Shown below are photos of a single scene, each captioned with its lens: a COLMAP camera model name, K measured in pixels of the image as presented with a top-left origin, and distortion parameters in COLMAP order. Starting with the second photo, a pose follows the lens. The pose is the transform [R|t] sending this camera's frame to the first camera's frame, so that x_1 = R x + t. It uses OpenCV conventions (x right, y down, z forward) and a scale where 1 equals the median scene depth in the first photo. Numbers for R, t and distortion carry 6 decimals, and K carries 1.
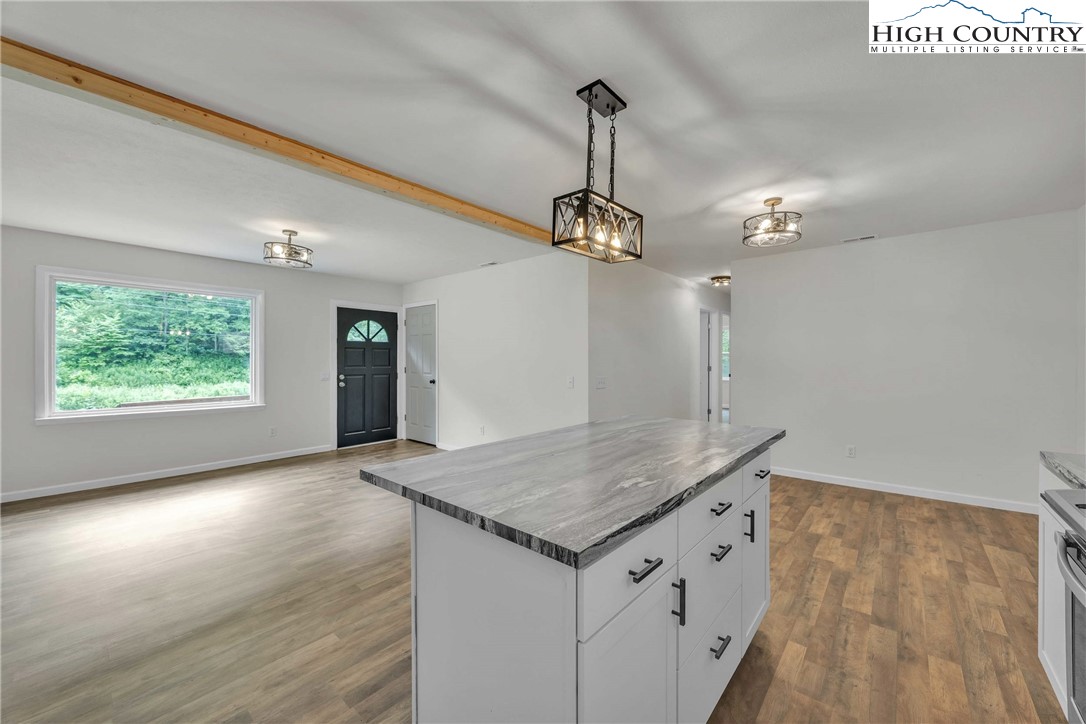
lens RADIAL K [[417.3, 0, 549.3], [0, 417.3, 361.5], [0, 0, 1]] dist [-0.001381, -0.000374]
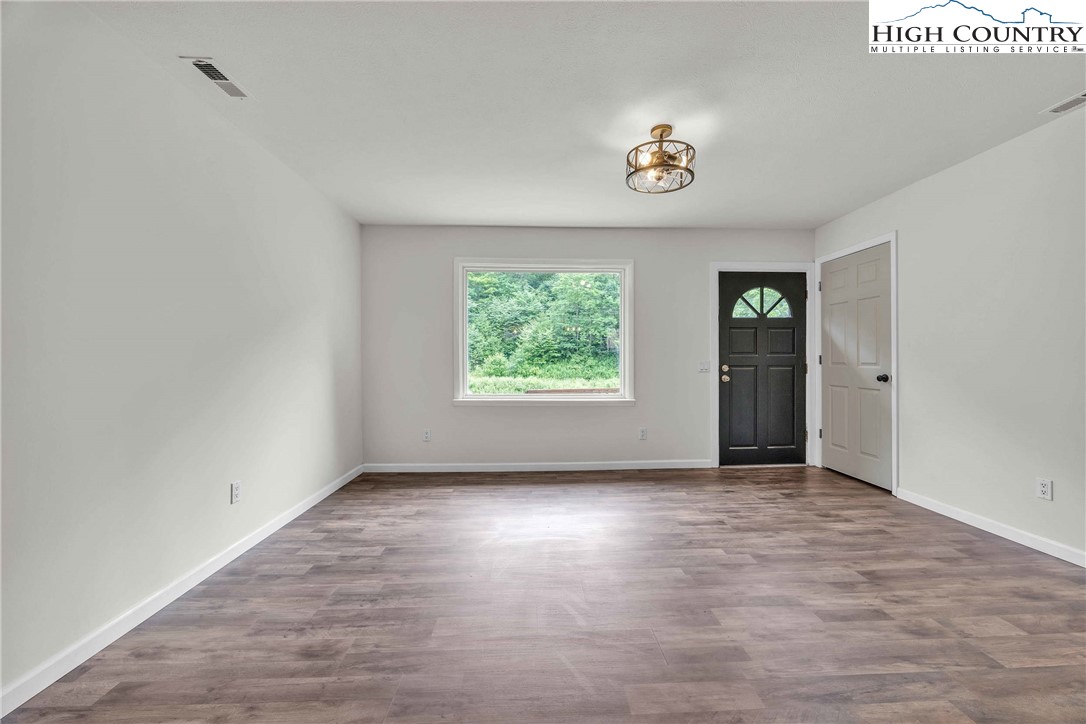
lens RADIAL K [[417.3, 0, 547.4], [0, 417.3, 357.0], [0, 0, 1]] dist [-0.001381, -0.000374]
pose [[0.680110, -0.008913, -0.733056, -0.274027], [0.000713, 0.999934, -0.011497, 0.041190], [0.733110, 0.007296, 0.680071, 0.437575]]
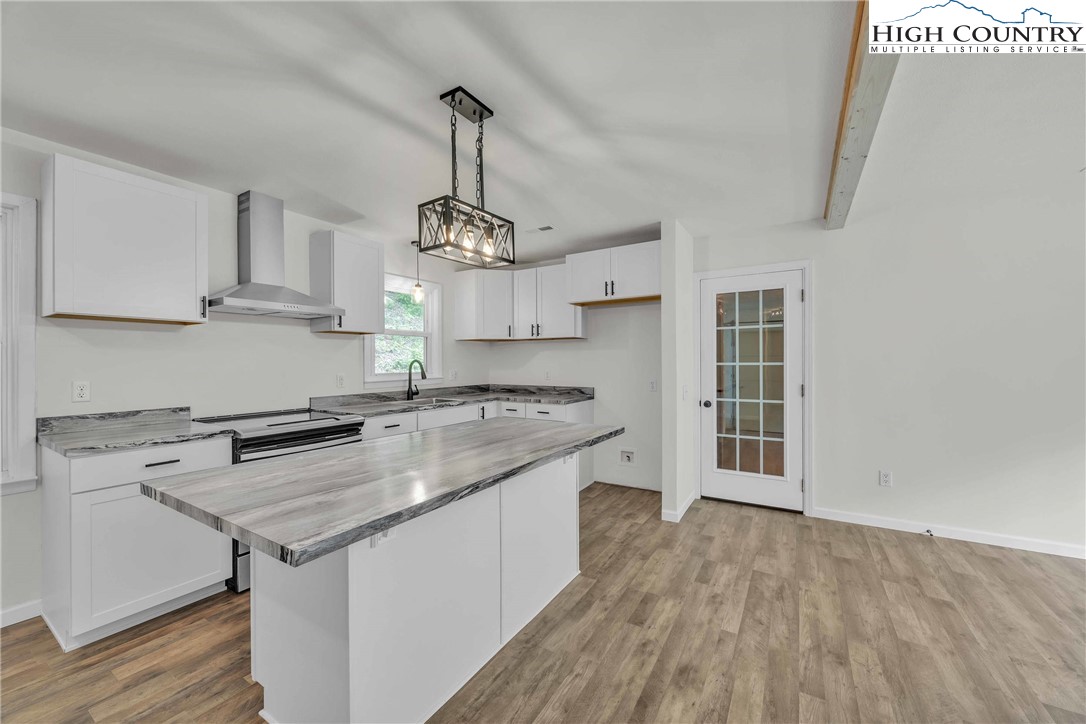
lens RADIAL K [[417.3, 0, 547.3], [0, 417.3, 359.6], [0, 0, 1]] dist [-0.001381, -0.000374]
pose [[-0.987619, 0.003703, -0.156827, 0.046400], [0.002928, 0.999982, 0.005175, -0.008618], [0.156843, 0.004652, -0.987613, 0.983586]]
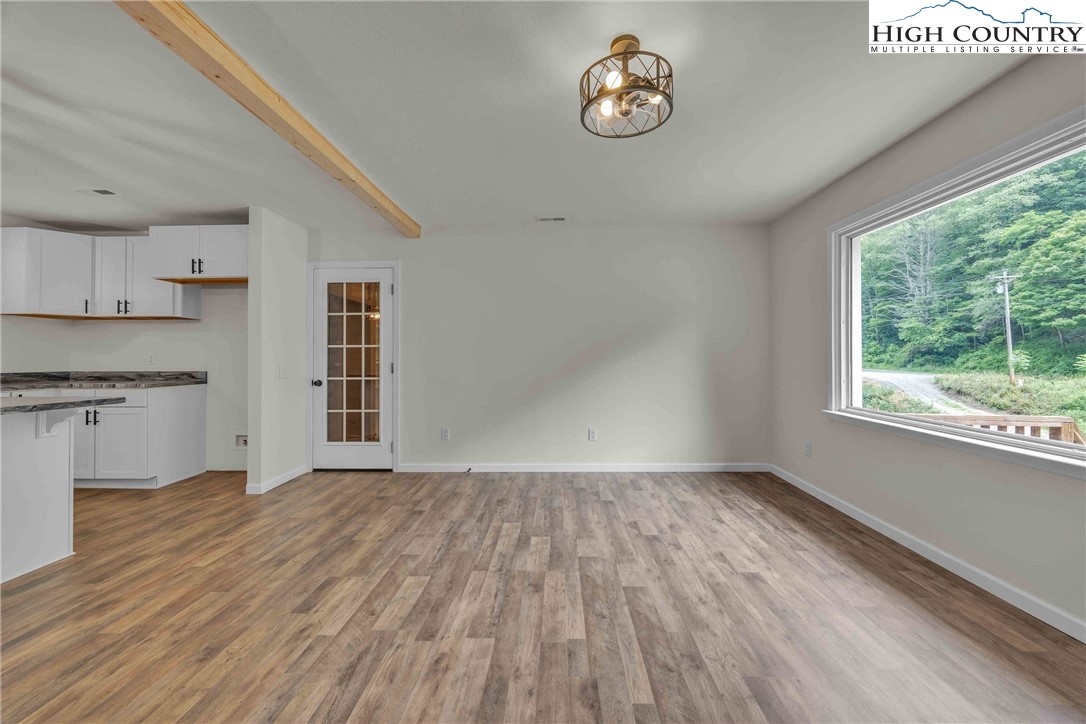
lens RADIAL K [[417.3, 0, 546.6], [0, 417.3, 355.8], [0, 0, 1]] dist [-0.001381, -0.000374]
pose [[-0.776238, -0.005170, -0.630419, -0.268539], [-0.003890, 0.999987, -0.003411, 0.033949], [0.630428, -0.000195, -0.776248, 1.282229]]
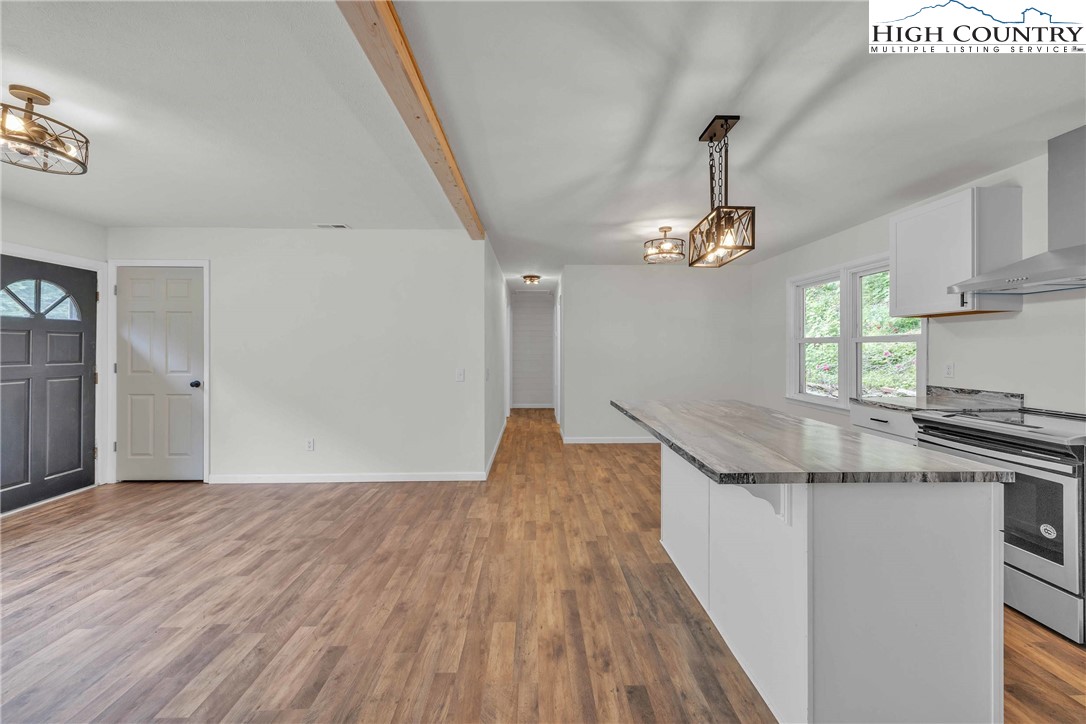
lens RADIAL K [[417.3, 0, 547.6], [0, 417.3, 348.6], [0, 0, 1]] dist [-0.001381, -0.000374]
pose [[0.737838, 0.000701, 0.674977, -0.494972], [0.004948, 0.999967, -0.006447, -0.001090], [-0.674960, 0.008097, 0.737810, 0.220727]]
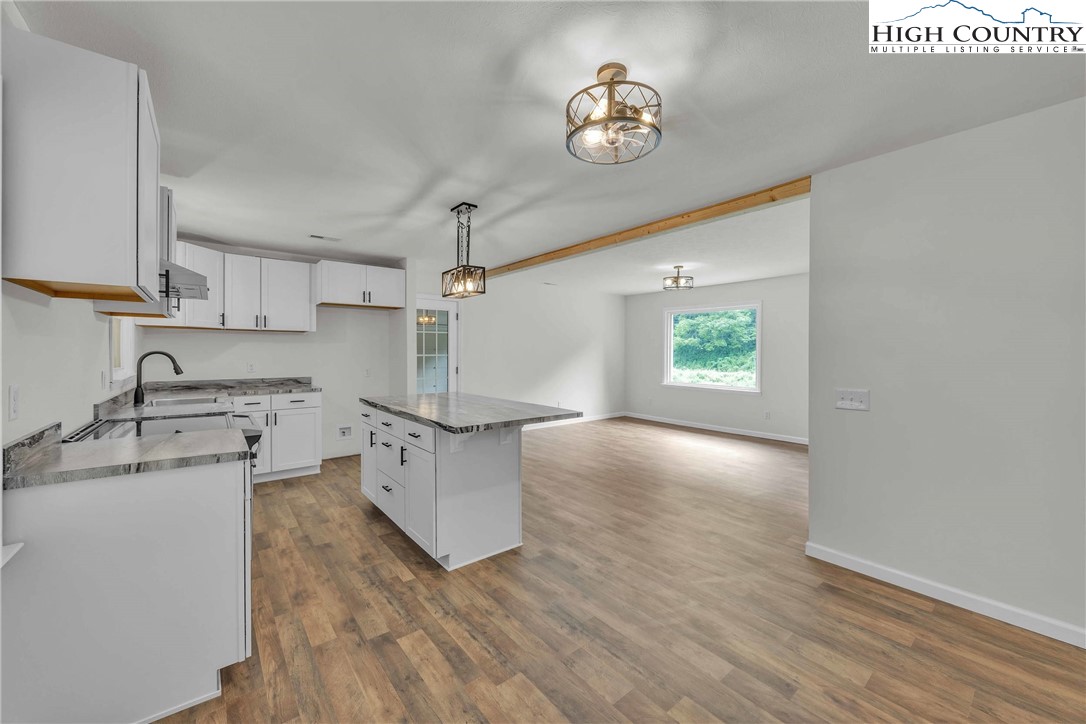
lens RADIAL K [[417.3, 0, 542.0], [0, 417.3, 356.8], [0, 0, 1]] dist [-0.001381, -0.000374]
pose [[-0.194405, 0.009841, -0.980872, 0.869878], [-0.010416, 0.999873, 0.012096, -0.009922], [0.980866, 0.012568, -0.194278, 0.808112]]
